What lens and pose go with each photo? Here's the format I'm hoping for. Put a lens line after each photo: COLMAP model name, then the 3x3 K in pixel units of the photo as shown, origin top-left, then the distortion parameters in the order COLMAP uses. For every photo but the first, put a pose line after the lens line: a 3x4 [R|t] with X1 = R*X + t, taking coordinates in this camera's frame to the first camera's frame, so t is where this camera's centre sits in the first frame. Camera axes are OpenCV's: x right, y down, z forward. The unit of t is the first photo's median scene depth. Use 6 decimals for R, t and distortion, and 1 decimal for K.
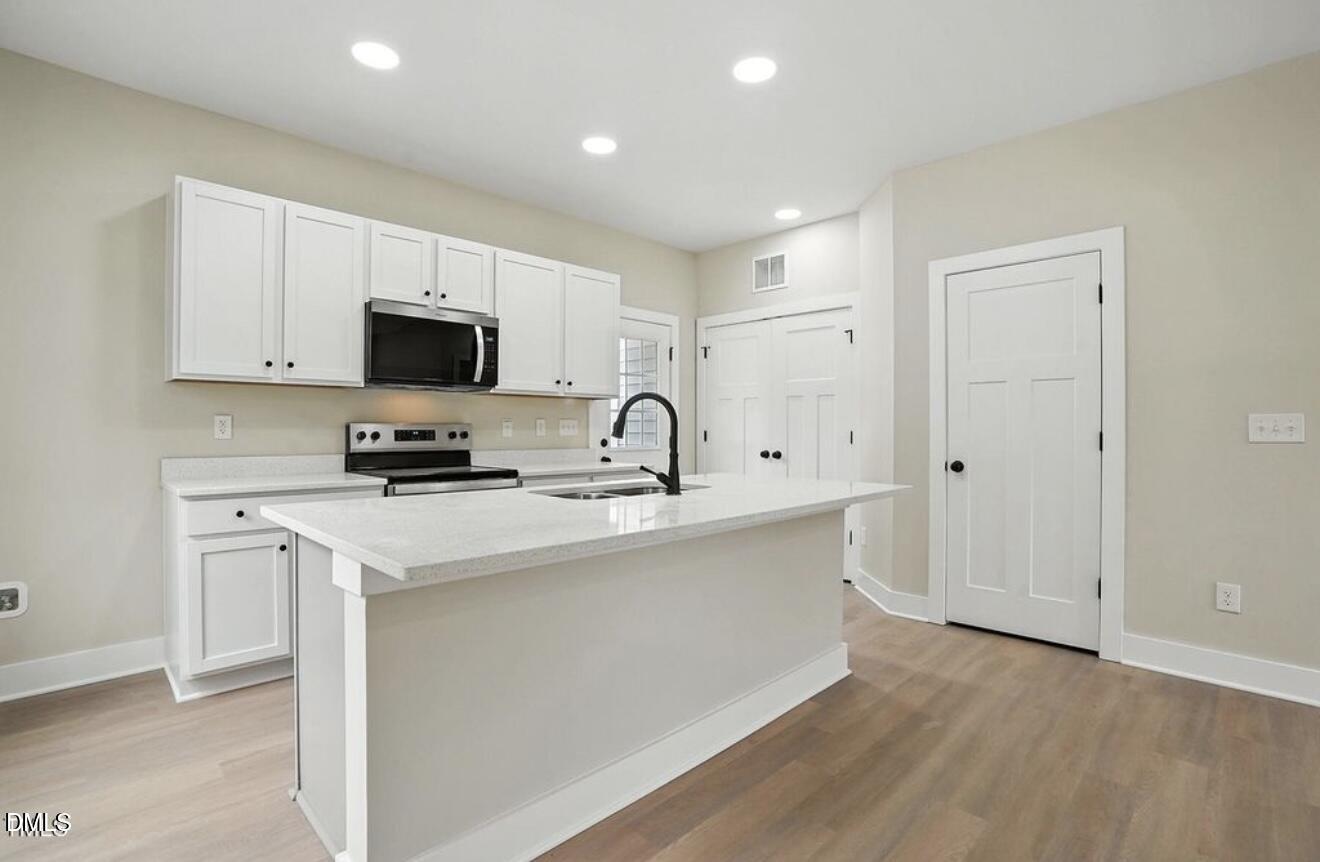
lens RADIAL K [[644.6, 0, 656.5], [0, 644.6, 423.3], [0, 0, 1]] dist [-0.020521, 0.005059]
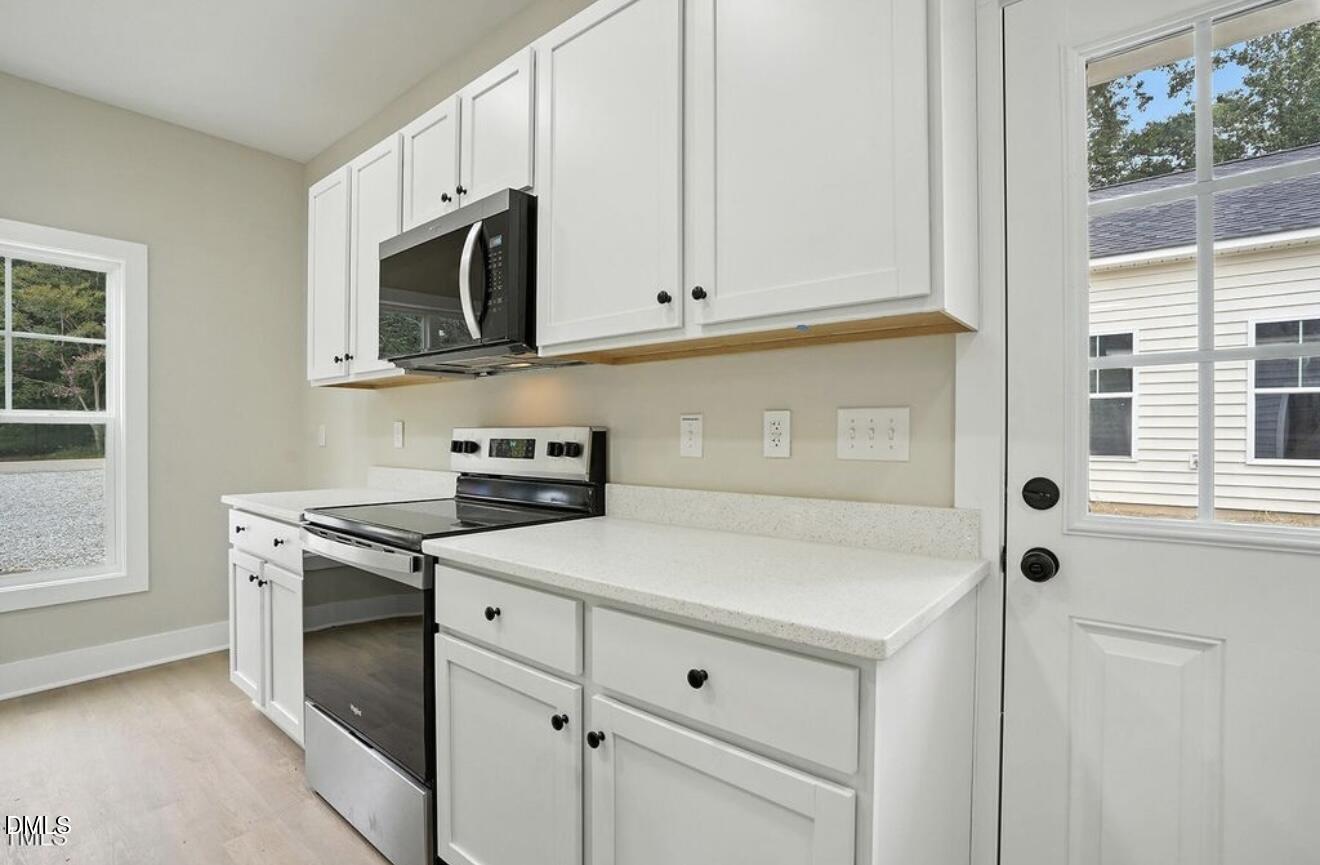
lens RADIAL K [[598.8, 0, 671.0], [0, 598.8, 436.6], [0, 0, 1]] dist [-0.030955, 0.000129]
pose [[0.106590, -0.004907, -0.994291, 0.147743], [0.002848, 0.999985, -0.004630, 0.009379], [0.994299, -0.002338, 0.106602, 0.909399]]
